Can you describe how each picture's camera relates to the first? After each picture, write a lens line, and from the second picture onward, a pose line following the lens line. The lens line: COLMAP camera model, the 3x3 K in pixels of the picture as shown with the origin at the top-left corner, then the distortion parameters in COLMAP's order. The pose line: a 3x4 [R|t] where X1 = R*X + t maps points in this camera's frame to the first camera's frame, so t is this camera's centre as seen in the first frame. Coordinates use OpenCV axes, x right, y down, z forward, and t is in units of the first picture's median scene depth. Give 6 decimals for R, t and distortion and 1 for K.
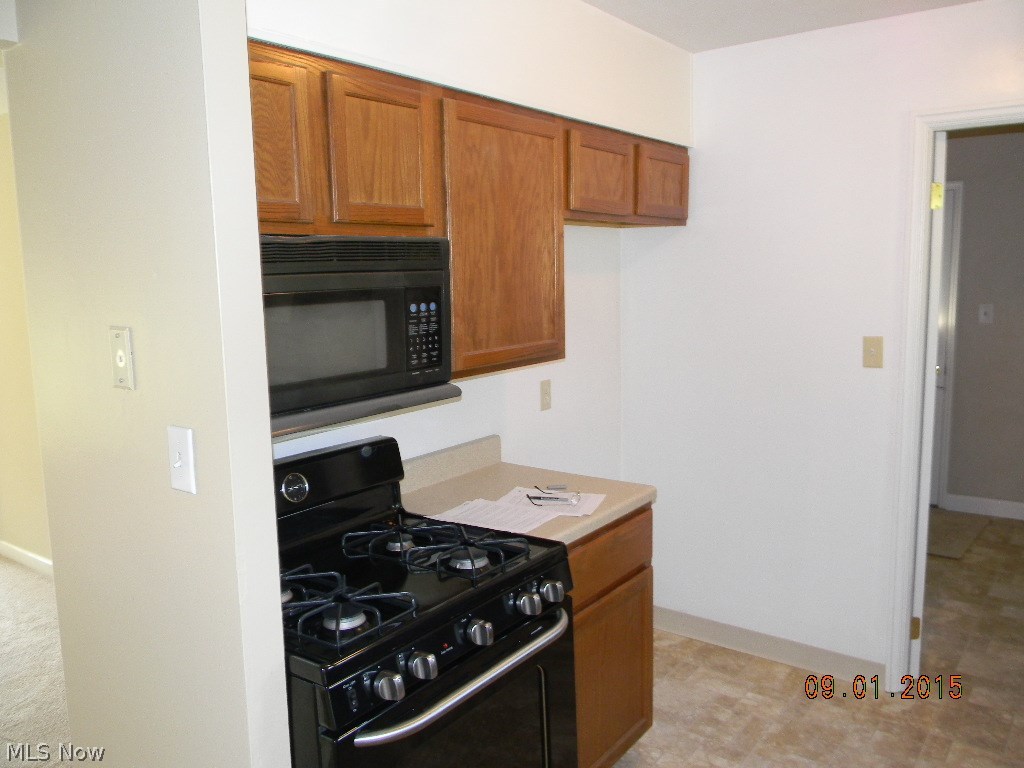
lens RADIAL K [[831.9, 0, 512.0], [0, 831.9, 384.0], [0, 0, 1]] dist [0.006000, -0.007355]
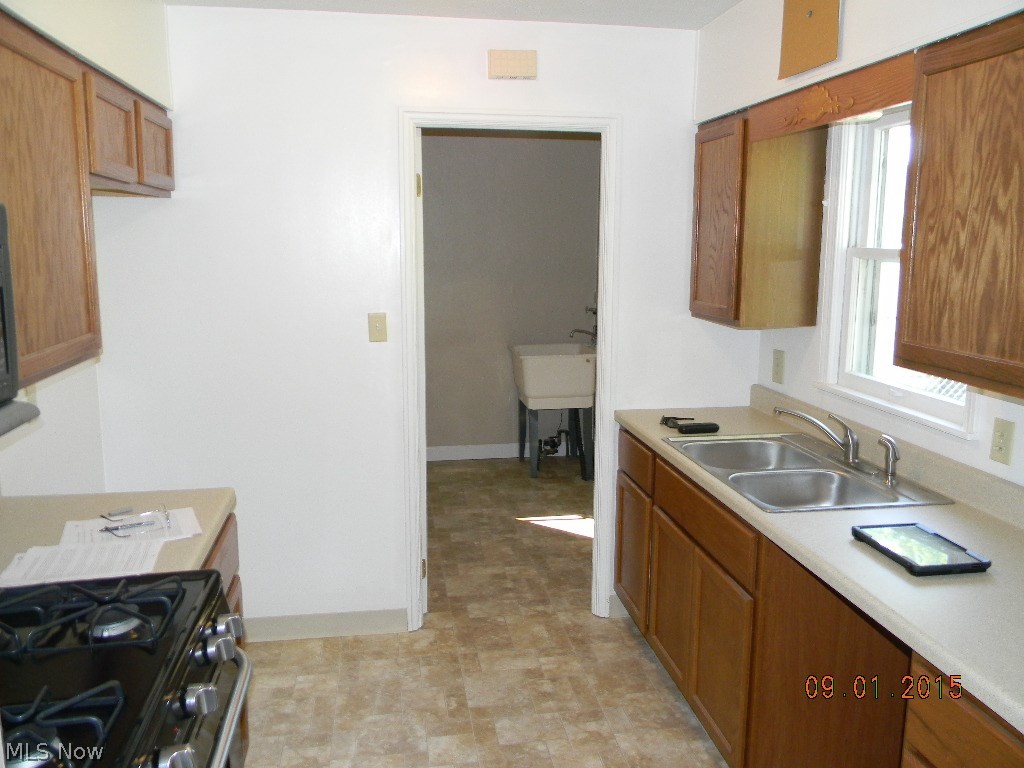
lens RADIAL K [[821.2, 0, 512.0], [0, 821.2, 384.0], [0, 0, 1]] dist [0.004024, -0.001819]
pose [[0.707248, -0.105061, 0.699115, -0.206081], [0.087345, 0.994305, 0.061061, -0.016288], [-0.701549, 0.017879, 0.712397, 0.128854]]
